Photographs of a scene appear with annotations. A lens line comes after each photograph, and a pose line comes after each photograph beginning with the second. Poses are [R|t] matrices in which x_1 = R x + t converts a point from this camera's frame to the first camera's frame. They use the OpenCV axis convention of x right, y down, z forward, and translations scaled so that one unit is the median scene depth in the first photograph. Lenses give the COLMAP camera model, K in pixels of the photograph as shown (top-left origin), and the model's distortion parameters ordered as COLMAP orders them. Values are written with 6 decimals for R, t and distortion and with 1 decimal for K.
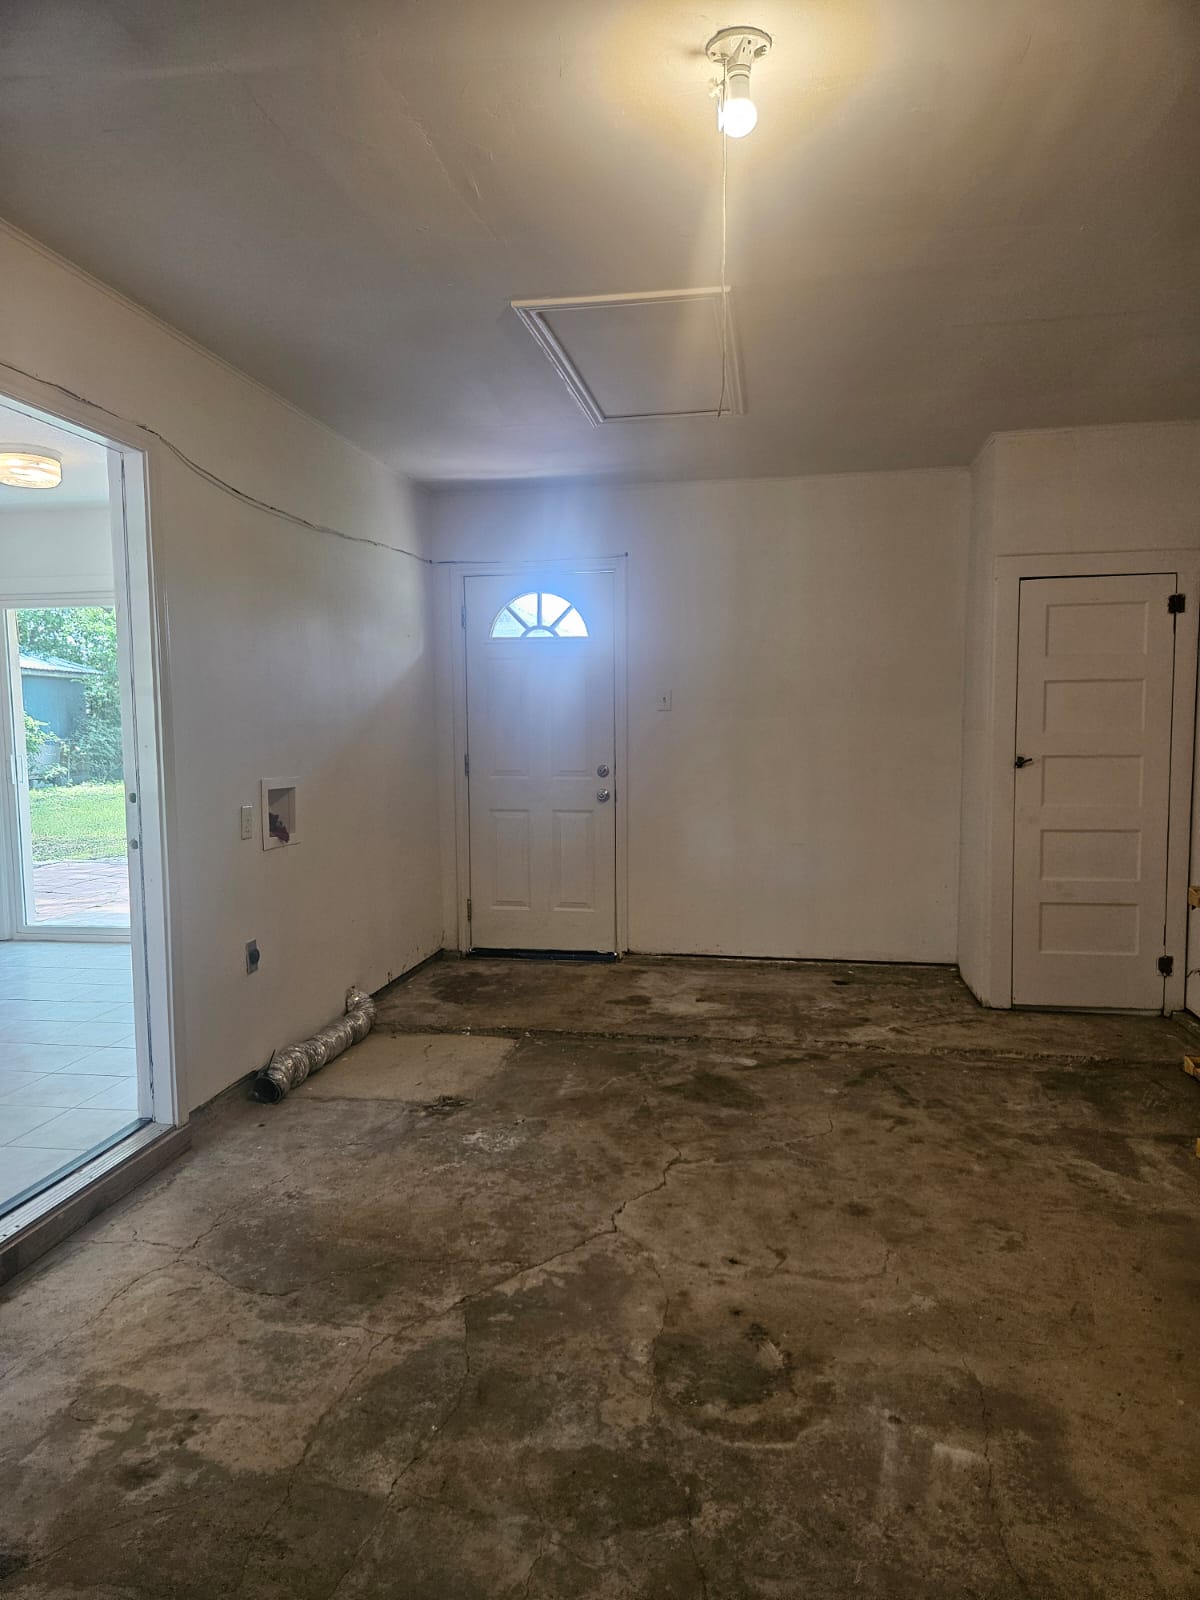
lens RADIAL K [[1071.4, 0, 601.5], [0, 1071.4, 801.7], [0, 0, 1]] dist [-0.000863, -0.001321]
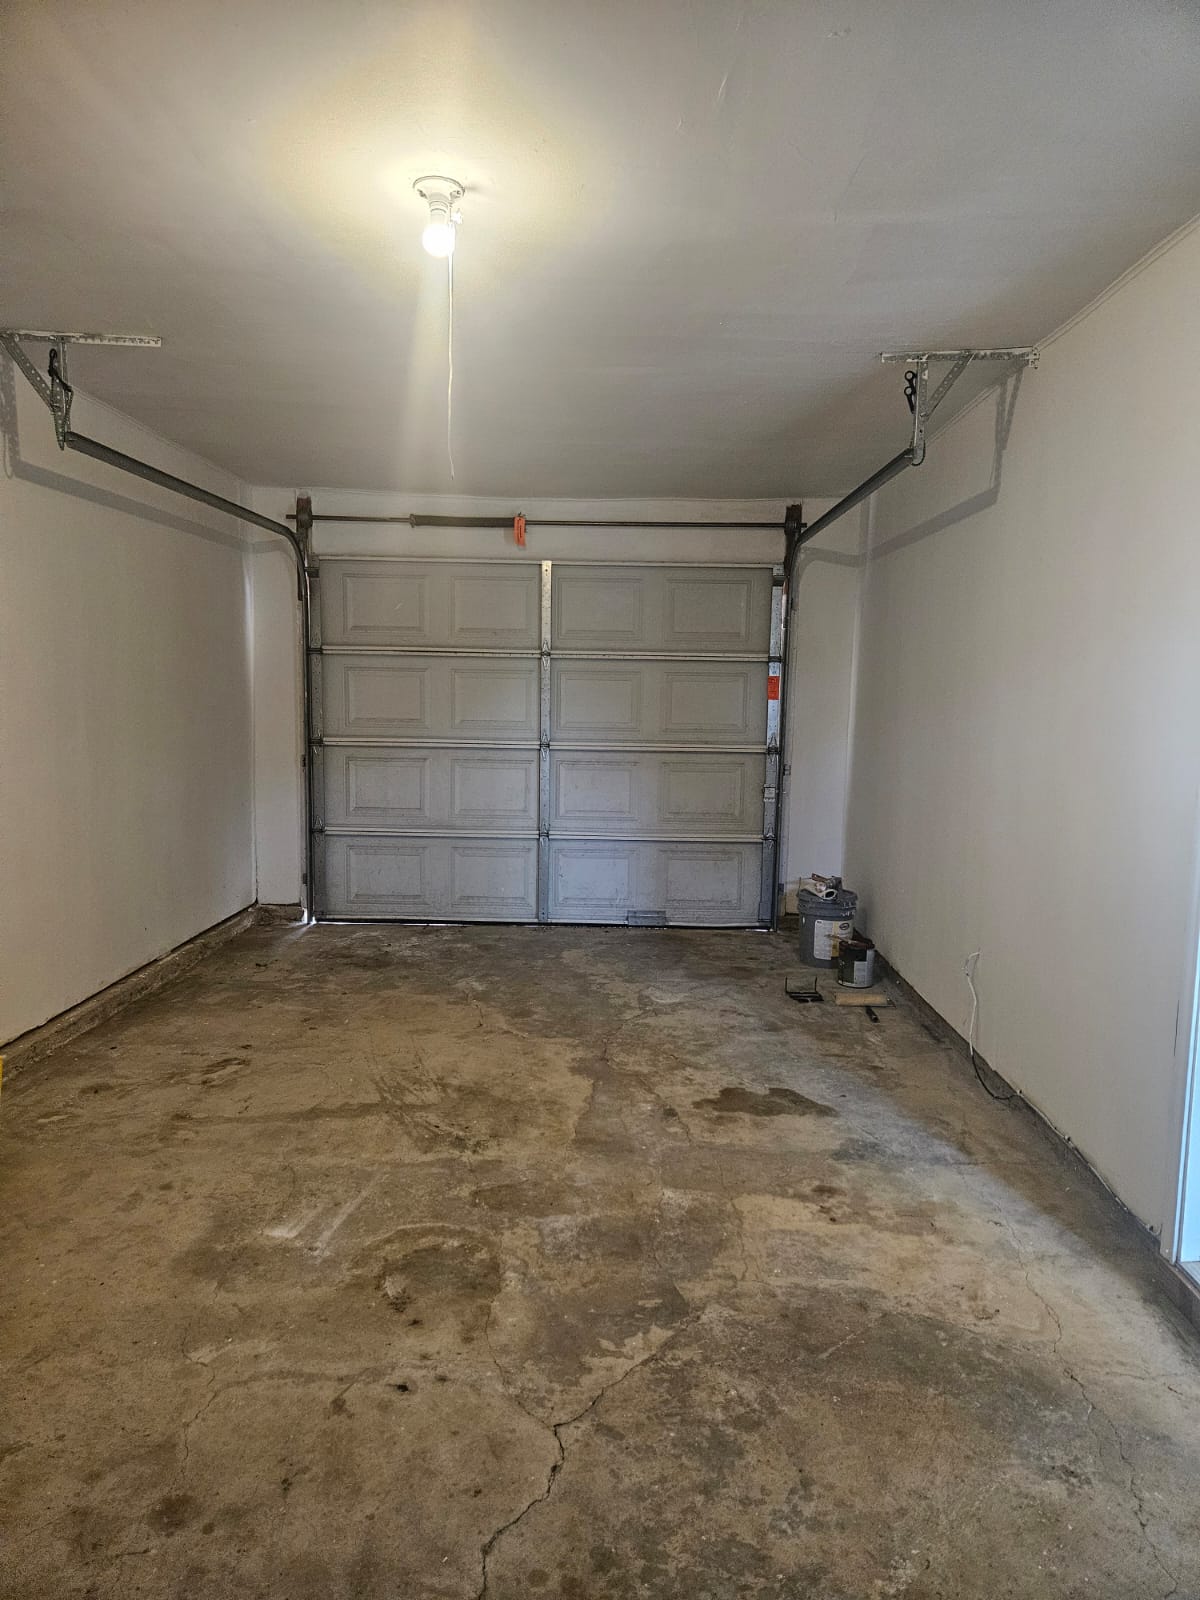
lens RADIAL K [[1071.4, 0, 602.3], [0, 1071.4, 802.7], [0, 0, 1]] dist [-0.000863, -0.001321]
pose [[-0.988511, 0.004282, -0.151090, 0.105148], [-0.023909, 0.982584, 0.184276, -0.176467], [0.149248, 0.185772, -0.971192, 1.923535]]
